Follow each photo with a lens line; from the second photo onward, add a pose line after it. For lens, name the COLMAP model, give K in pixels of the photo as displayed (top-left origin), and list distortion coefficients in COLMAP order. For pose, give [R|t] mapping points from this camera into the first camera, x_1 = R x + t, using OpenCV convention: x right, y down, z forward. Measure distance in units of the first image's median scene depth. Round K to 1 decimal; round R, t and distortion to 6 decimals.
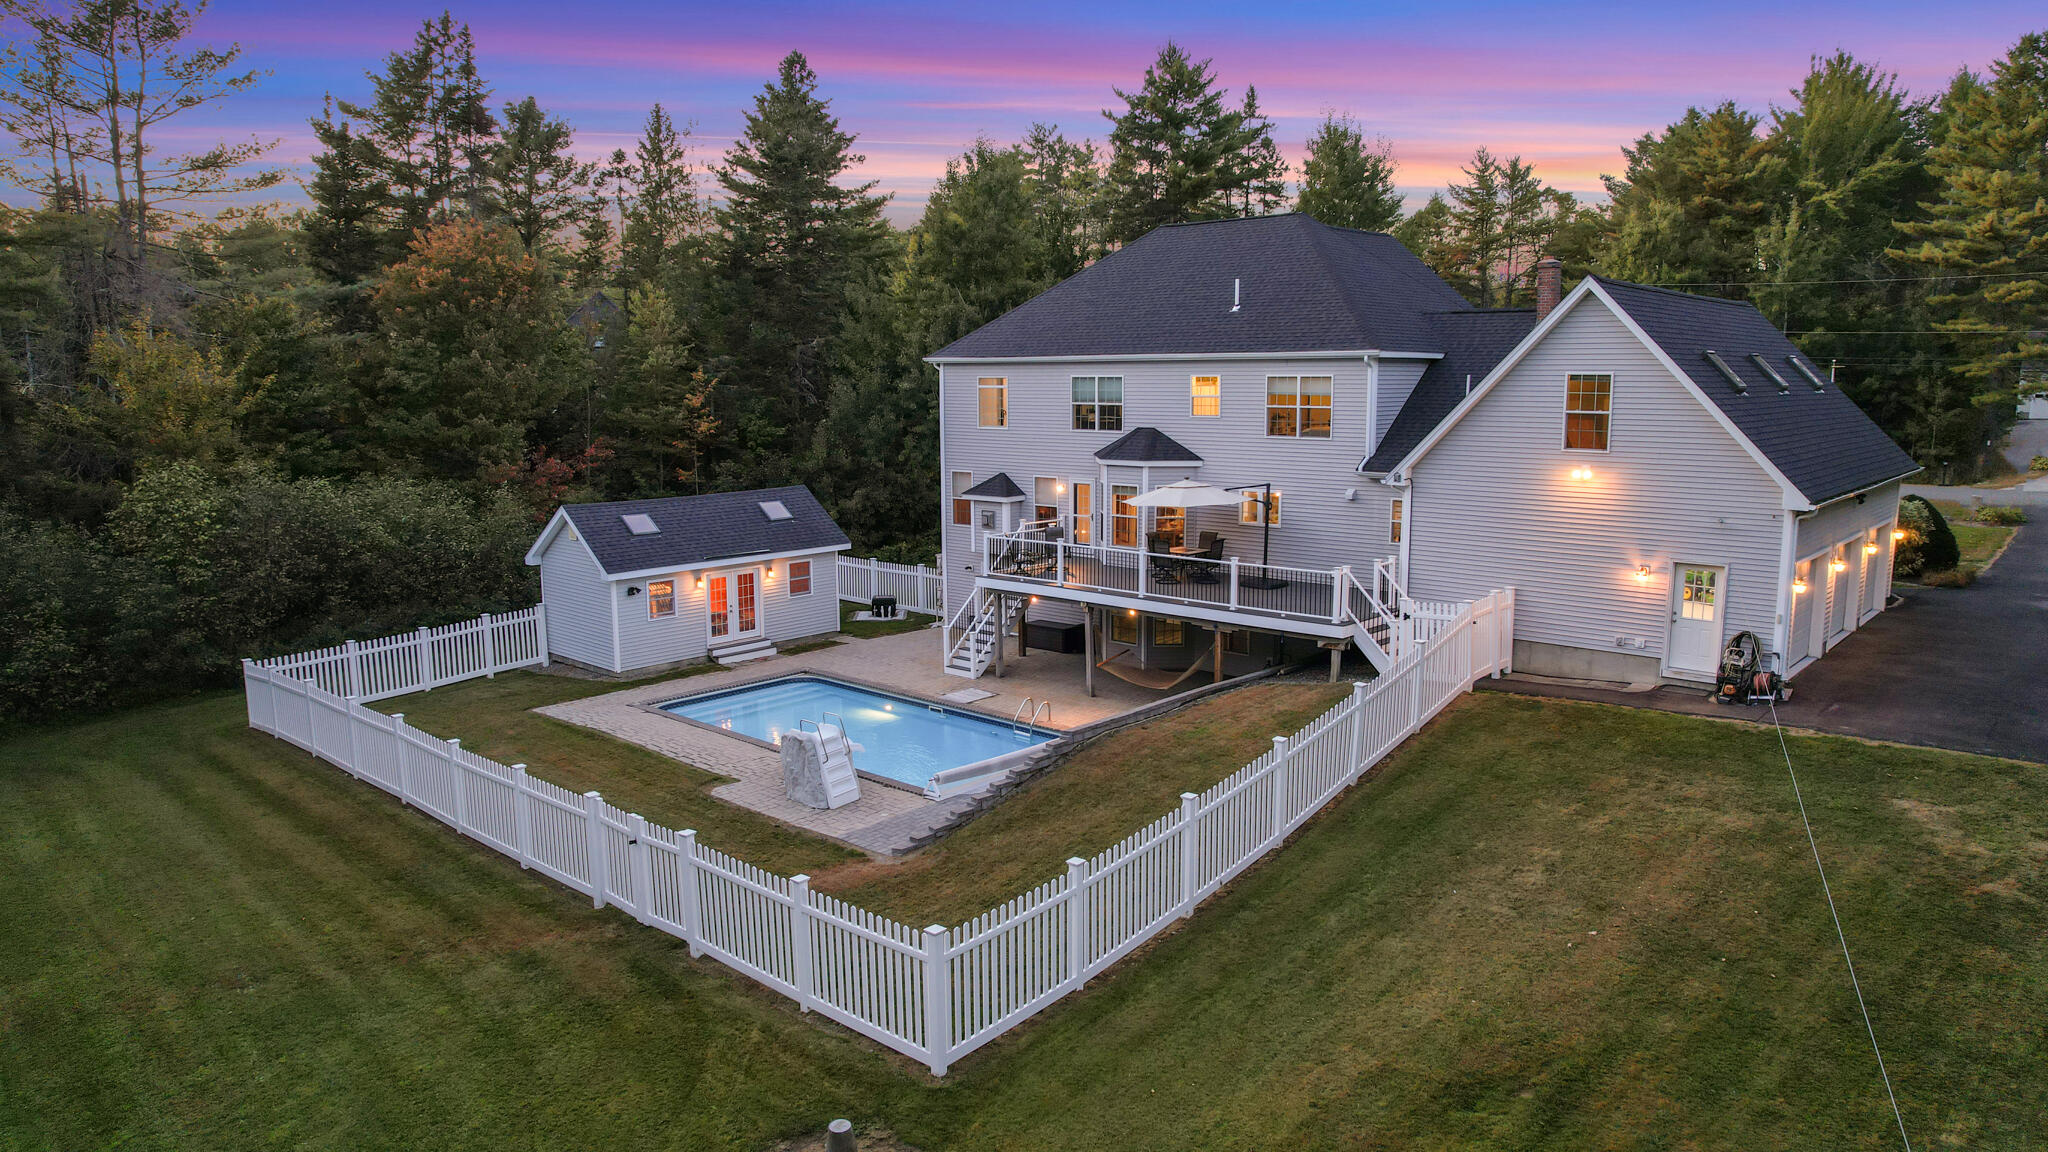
lens RADIAL K [[1318.7, 0, 1024.0], [0, 1318.7, 576.0], [0, 0, 1]] dist [-0.051364, -0.000636]
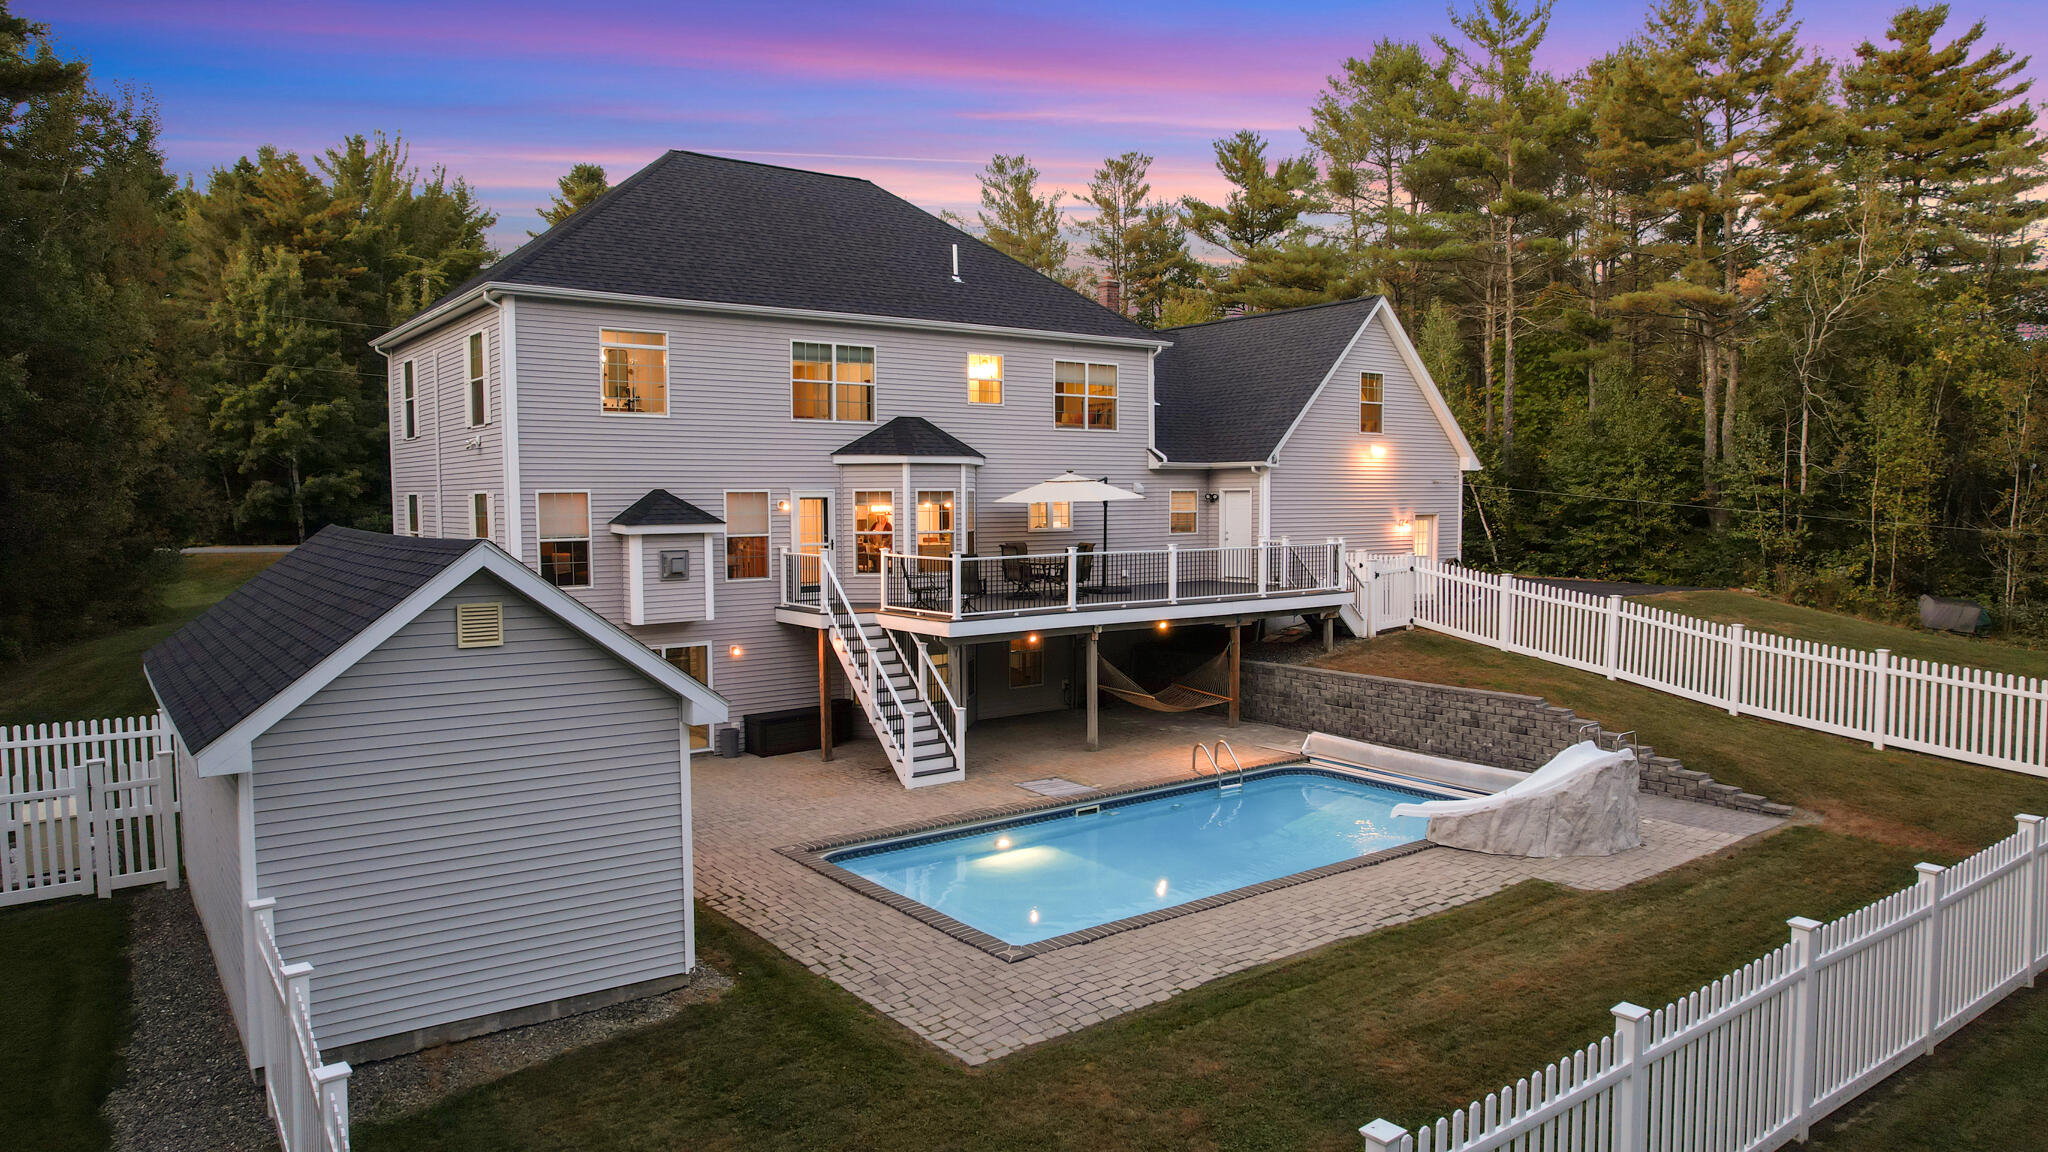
lens RADIAL K [[1318.7, 0, 1024.0], [0, 1318.7, 576.0], [0, 0, 1]] dist [-0.051364, -0.000636]
pose [[0.185743, -0.055471, 0.981031, -0.626824], [0.153688, 0.987757, 0.026753, -0.032225], [-0.970505, 0.145803, 0.191994, 0.784562]]
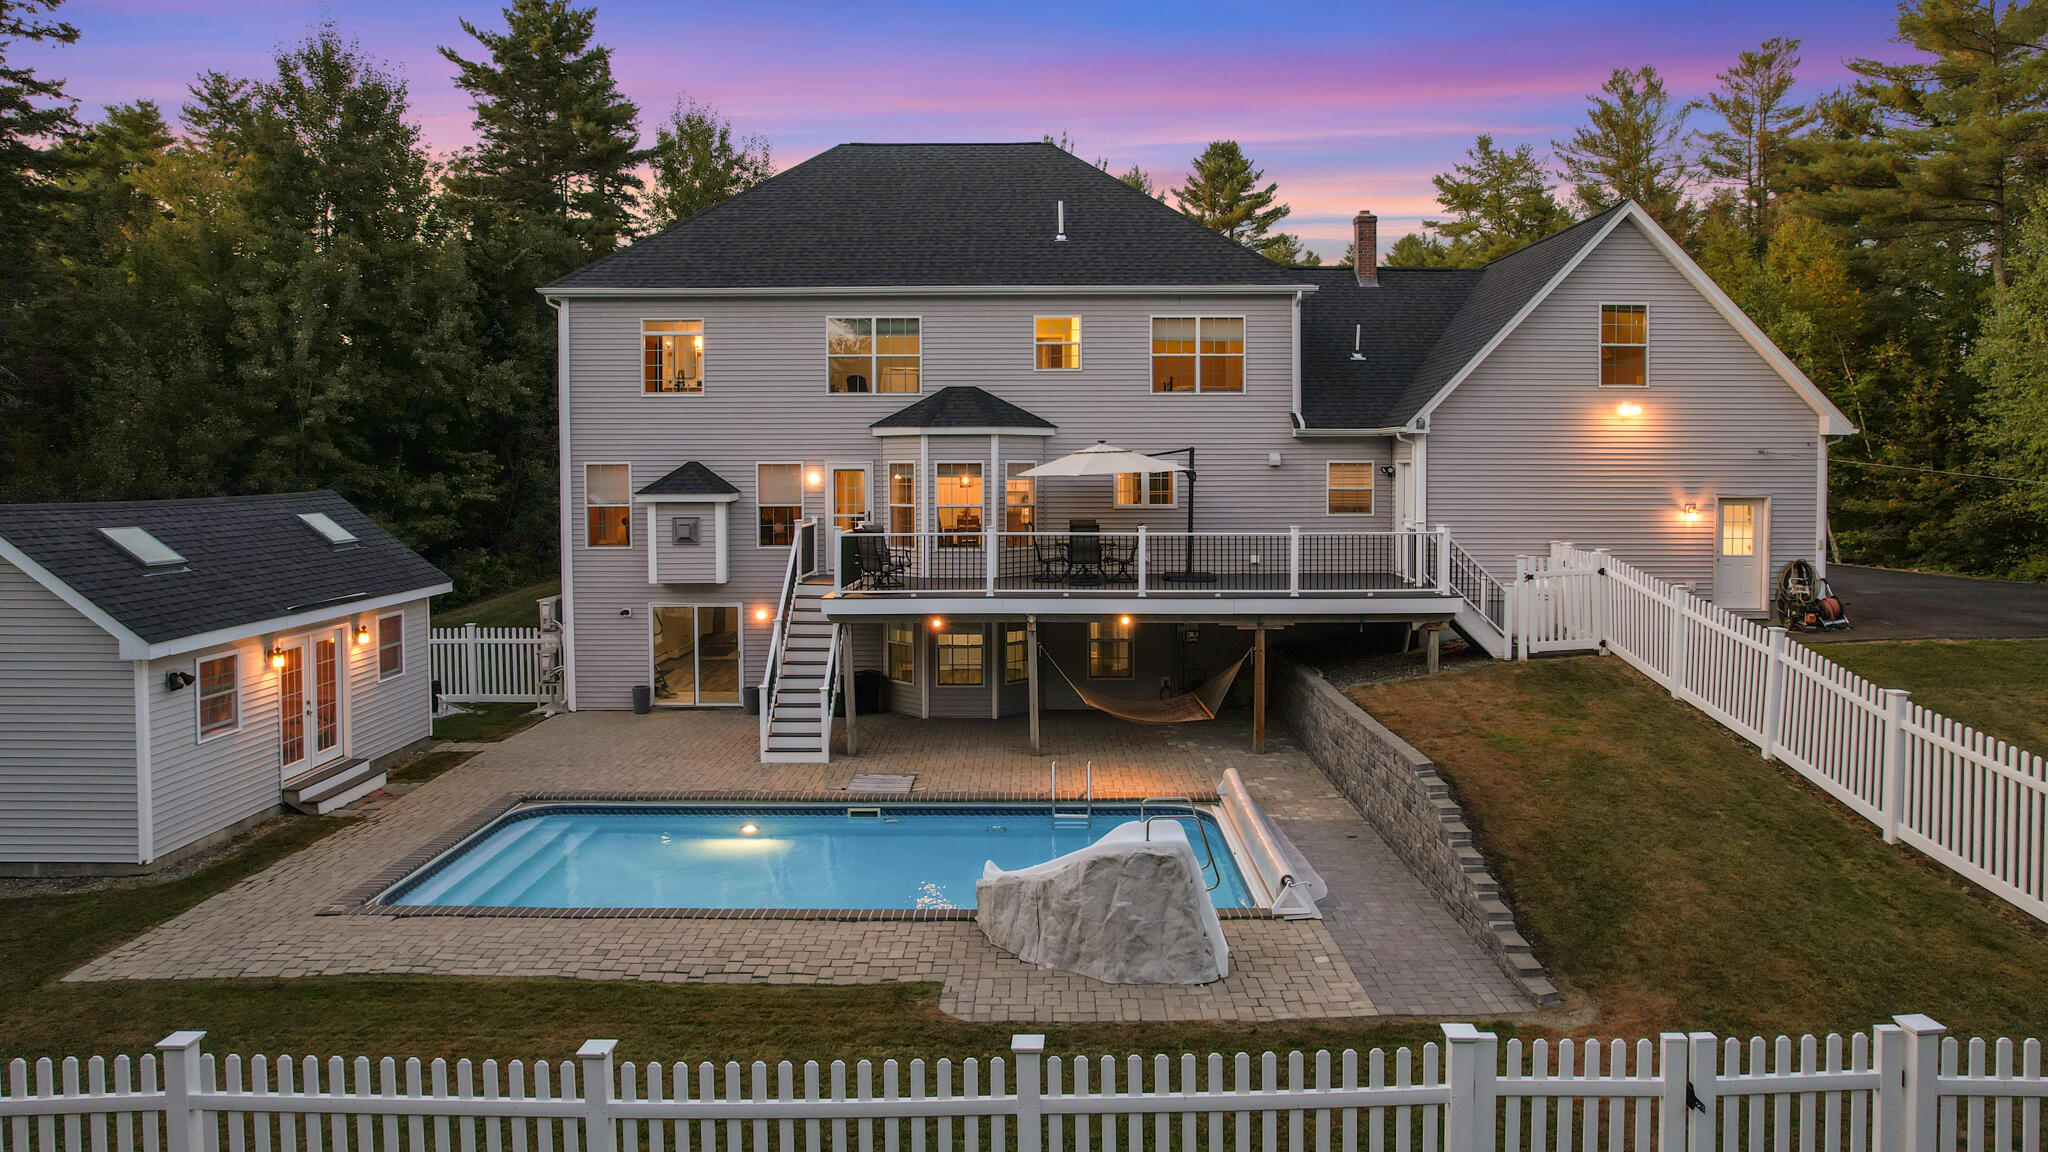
lens RADIAL K [[1338.4, 0, 1026.9], [0, 1338.4, 501.1], [0, 0, 1]] dist [-0.046918, 0.000896]
pose [[0.742032, -0.015195, 0.670192, -0.370554], [0.099718, 0.991123, -0.087935, 0.018599], [-0.662906, 0.132080, 0.736960, 0.424852]]
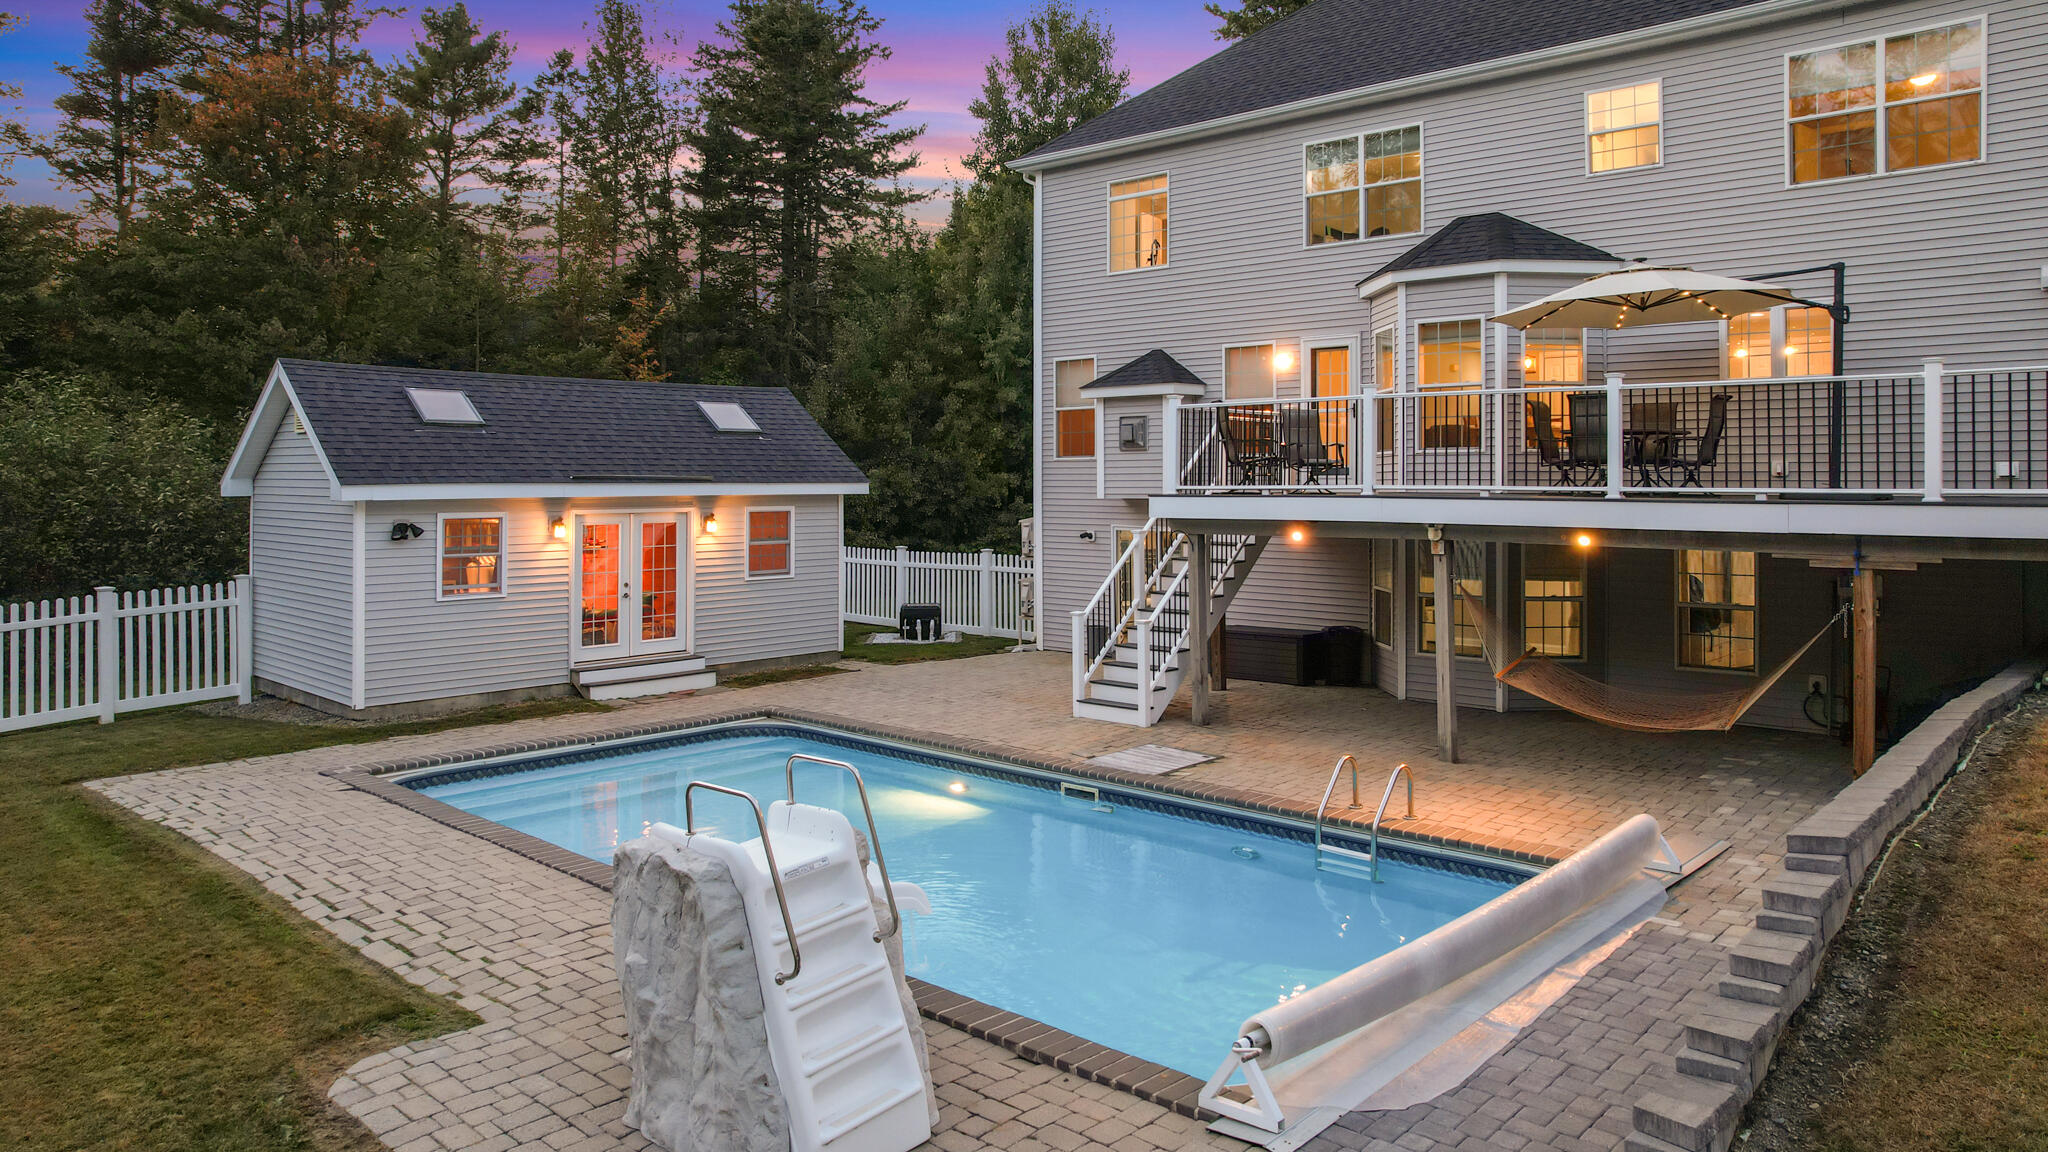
lens RADIAL K [[1343.1, 0, 1034.8], [0, 1343.1, 466.9], [0, 0, 1]] dist [-0.059206, 0.048550]
pose [[0.999951, 0.007951, 0.005864, -0.074246], [-0.006884, 0.986488, -0.163690, 0.062021], [-0.007086, 0.163642, 0.986494, 0.509480]]
